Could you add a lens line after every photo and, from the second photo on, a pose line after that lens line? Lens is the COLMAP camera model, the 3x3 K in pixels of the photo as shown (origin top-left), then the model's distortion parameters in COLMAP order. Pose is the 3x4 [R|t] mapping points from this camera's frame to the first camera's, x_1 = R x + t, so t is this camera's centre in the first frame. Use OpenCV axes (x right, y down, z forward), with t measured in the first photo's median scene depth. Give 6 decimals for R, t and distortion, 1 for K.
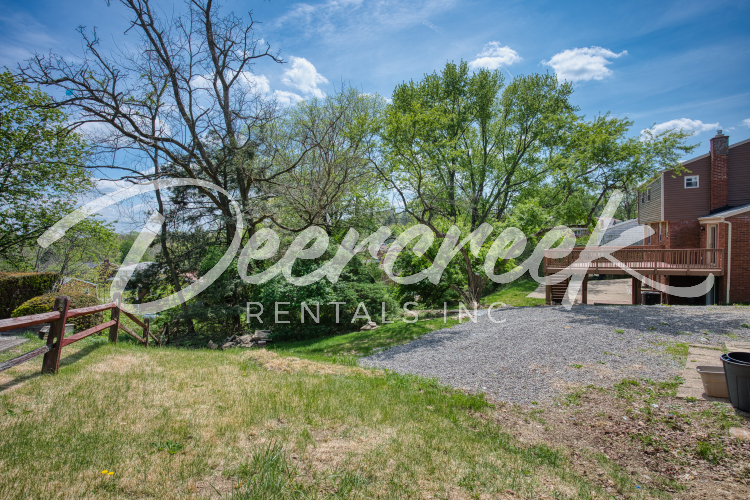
lens RADIAL K [[367.5, 0, 376.5], [0, 367.5, 250.7], [0, 0, 1]] dist [-0.078467, 0.040061]
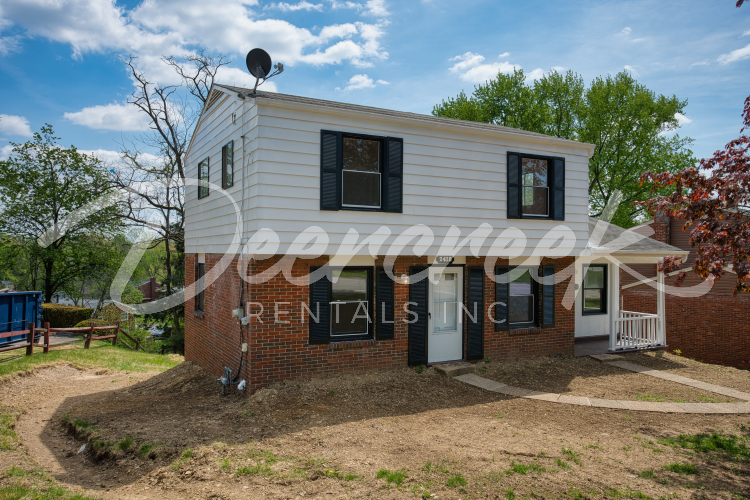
lens RADIAL K [[572.5, 0, 375.0], [0, 572.5, 250.0], [0, 0, 1]] dist [-0.001531, 0.071556]
pose [[0.955952, 0.024729, -0.292481, 0.687545], [-0.037819, 0.998516, -0.039186, -0.089686], [0.291078, 0.048521, 0.955468, -0.728626]]
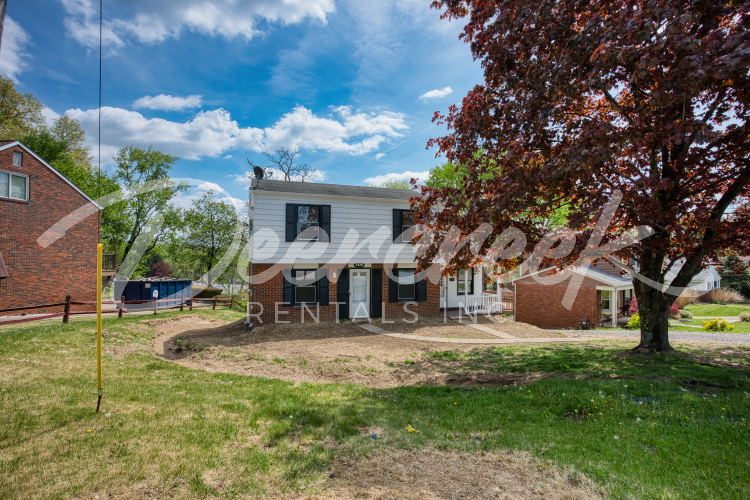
lens RADIAL K [[367.5, 0, 376.5], [0, 367.5, 250.7], [0, 0, 1]] dist [-0.078467, 0.040061]
pose [[0.909101, 0.016811, -0.416237, 0.972102], [-0.039364, 0.998181, -0.045659, -0.105297], [0.414712, 0.057894, 0.908109, -0.815788]]
